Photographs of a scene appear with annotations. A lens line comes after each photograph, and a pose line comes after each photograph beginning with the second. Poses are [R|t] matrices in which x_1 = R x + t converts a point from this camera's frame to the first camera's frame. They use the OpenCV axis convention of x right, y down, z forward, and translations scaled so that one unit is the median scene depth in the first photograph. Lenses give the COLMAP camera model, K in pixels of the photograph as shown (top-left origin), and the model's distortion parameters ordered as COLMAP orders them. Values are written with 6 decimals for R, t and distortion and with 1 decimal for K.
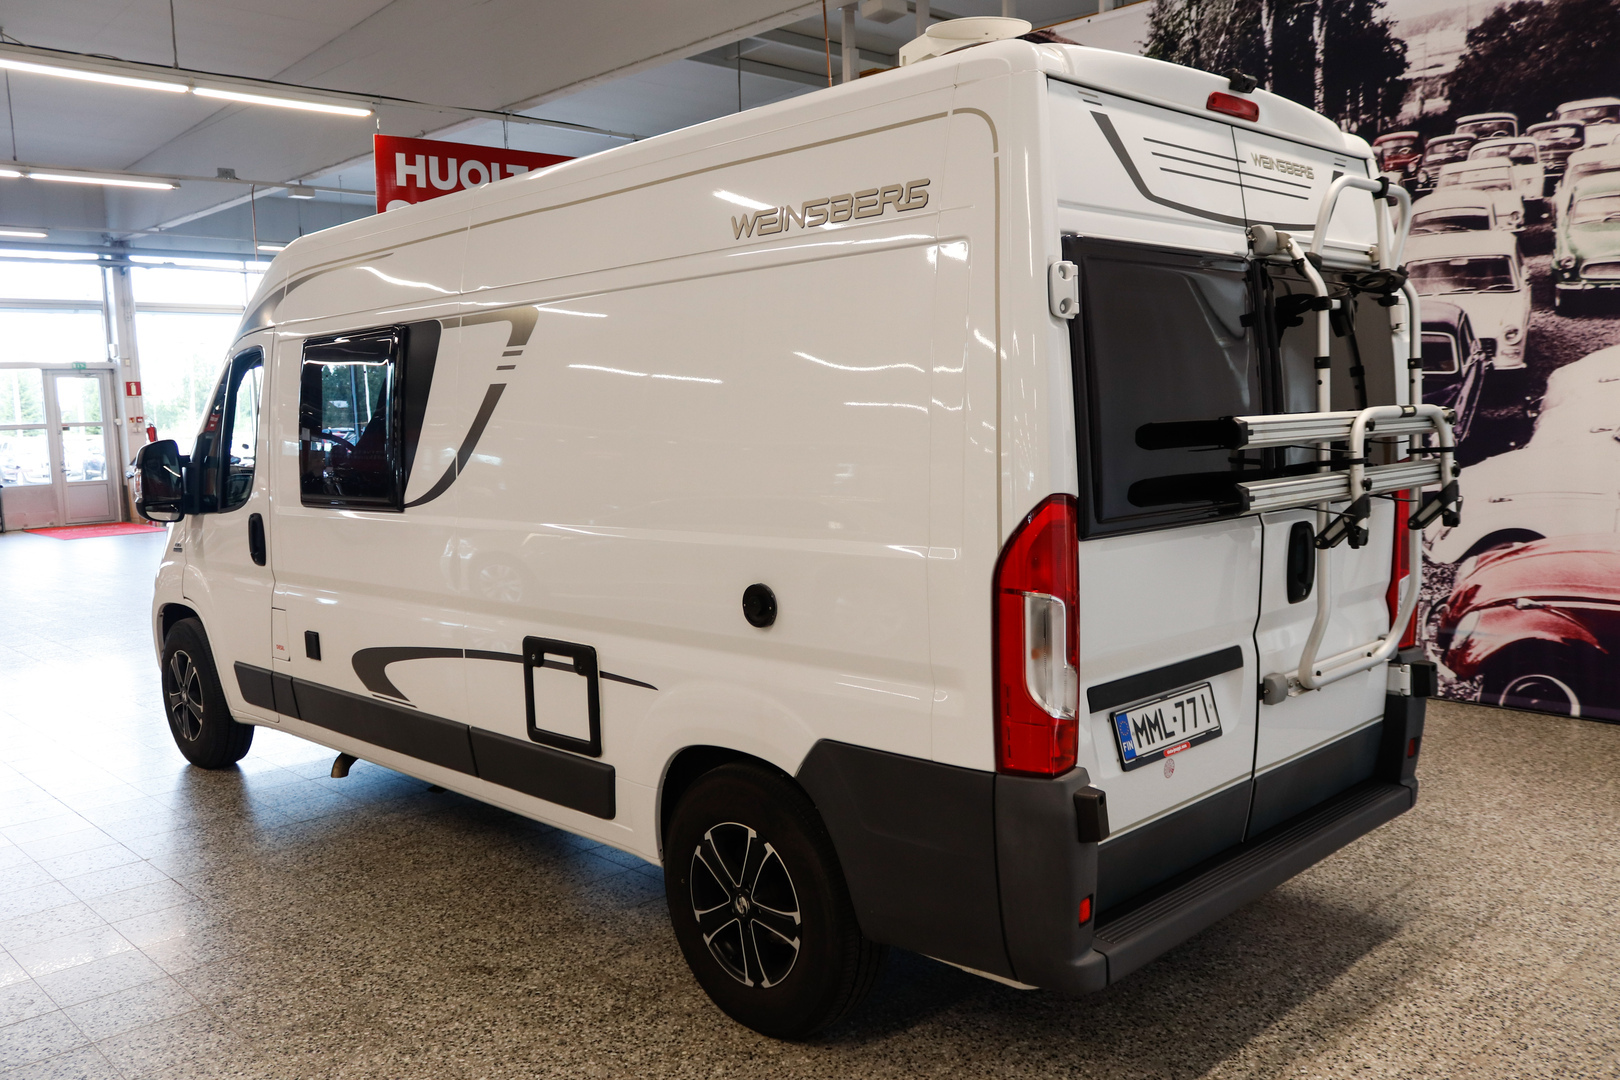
lens RADIAL K [[1326.2, 0, 810.0], [0, 1326.2, 540.0], [0, 0, 1]] dist [0.012538, -0.053693]
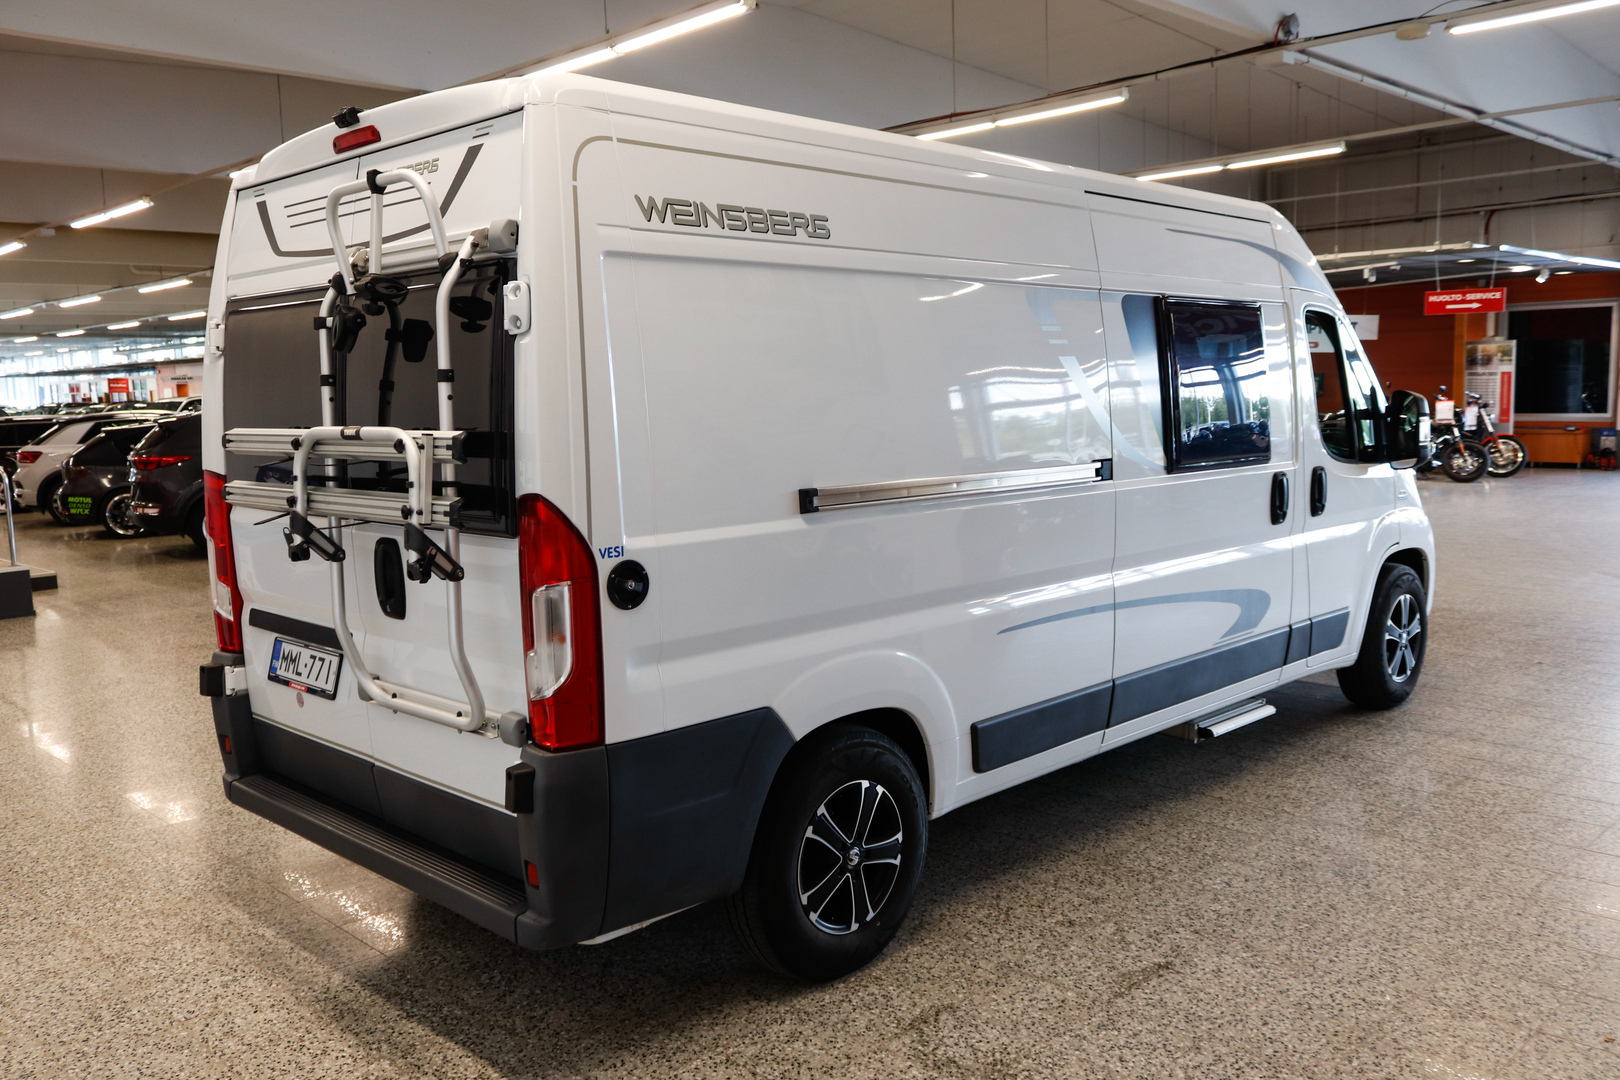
lens RADIAL K [[1326.2, 0, 810.0], [0, 1326.2, 540.0], [0, 0, 1]] dist [0.012538, -0.053693]
pose [[0.020720, 0.144227, -0.989328, 0.764114], [-0.075937, 0.986909, 0.142284, -0.099782], [0.996897, 0.072179, 0.031401, 0.721920]]
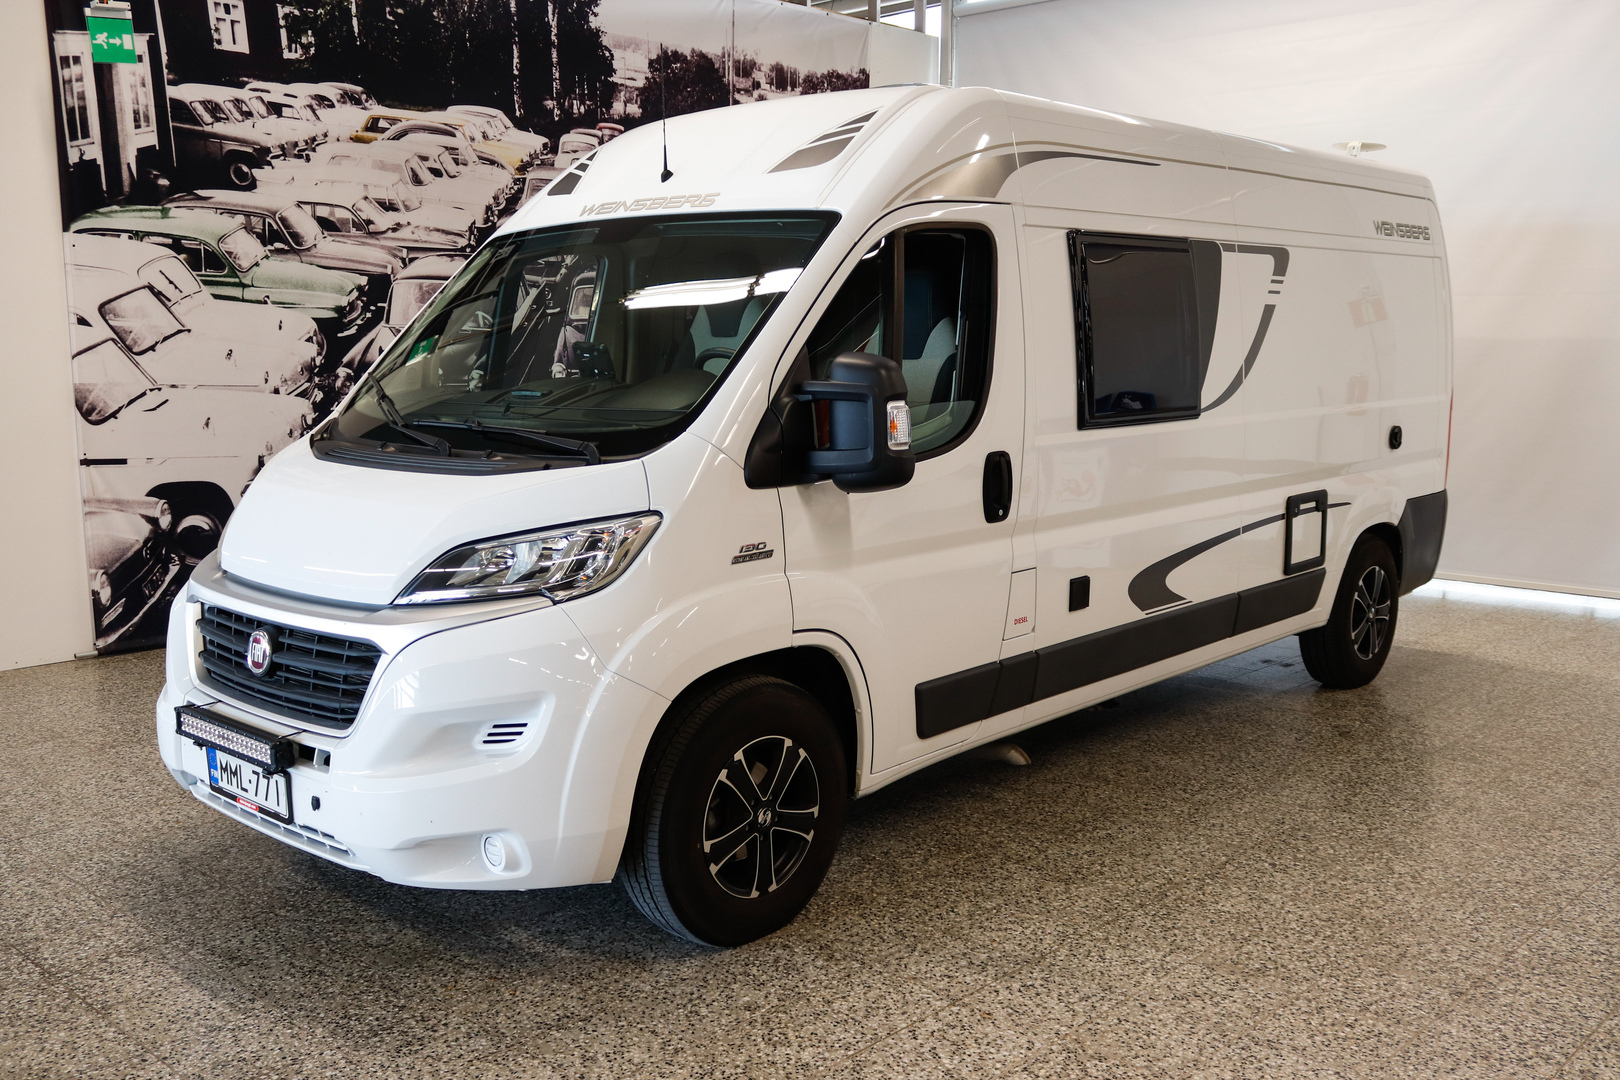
lens RADIAL K [[1471.4, 0, 810.0], [0, 1471.4, 540.0], [0, 0, 1]] dist [-0.017585, -0.008056]
pose [[-0.047945, -0.110029, 0.992771, -1.542779], [0.100769, 0.988311, 0.114401, -0.094725], [-0.993754, 0.105526, -0.036297, 1.430209]]
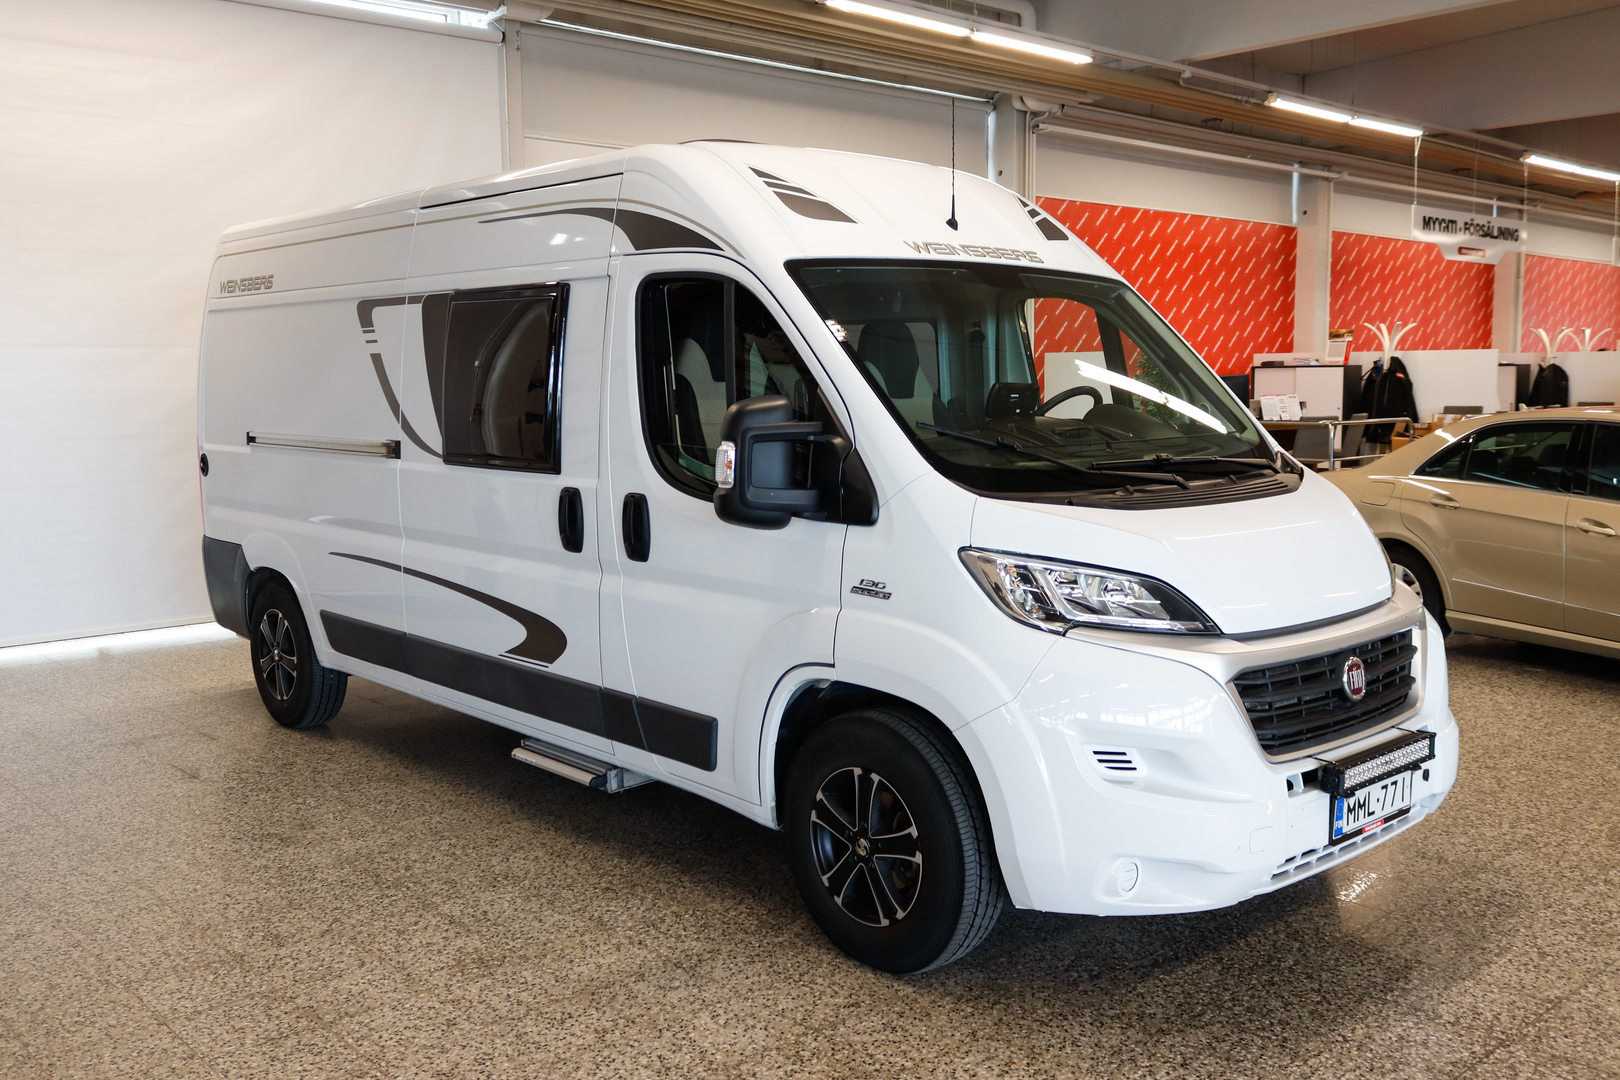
lens RADIAL K [[1475.2, 0, 810.0], [0, 1475.2, 540.0], [0, 0, 1]] dist [0.009432, -0.005626]
pose [[-0.998335, 0.037509, 0.043816, -0.689744], [0.045913, 0.976604, 0.210089, -0.208806], [-0.034911, 0.211751, -0.976700, 2.292683]]
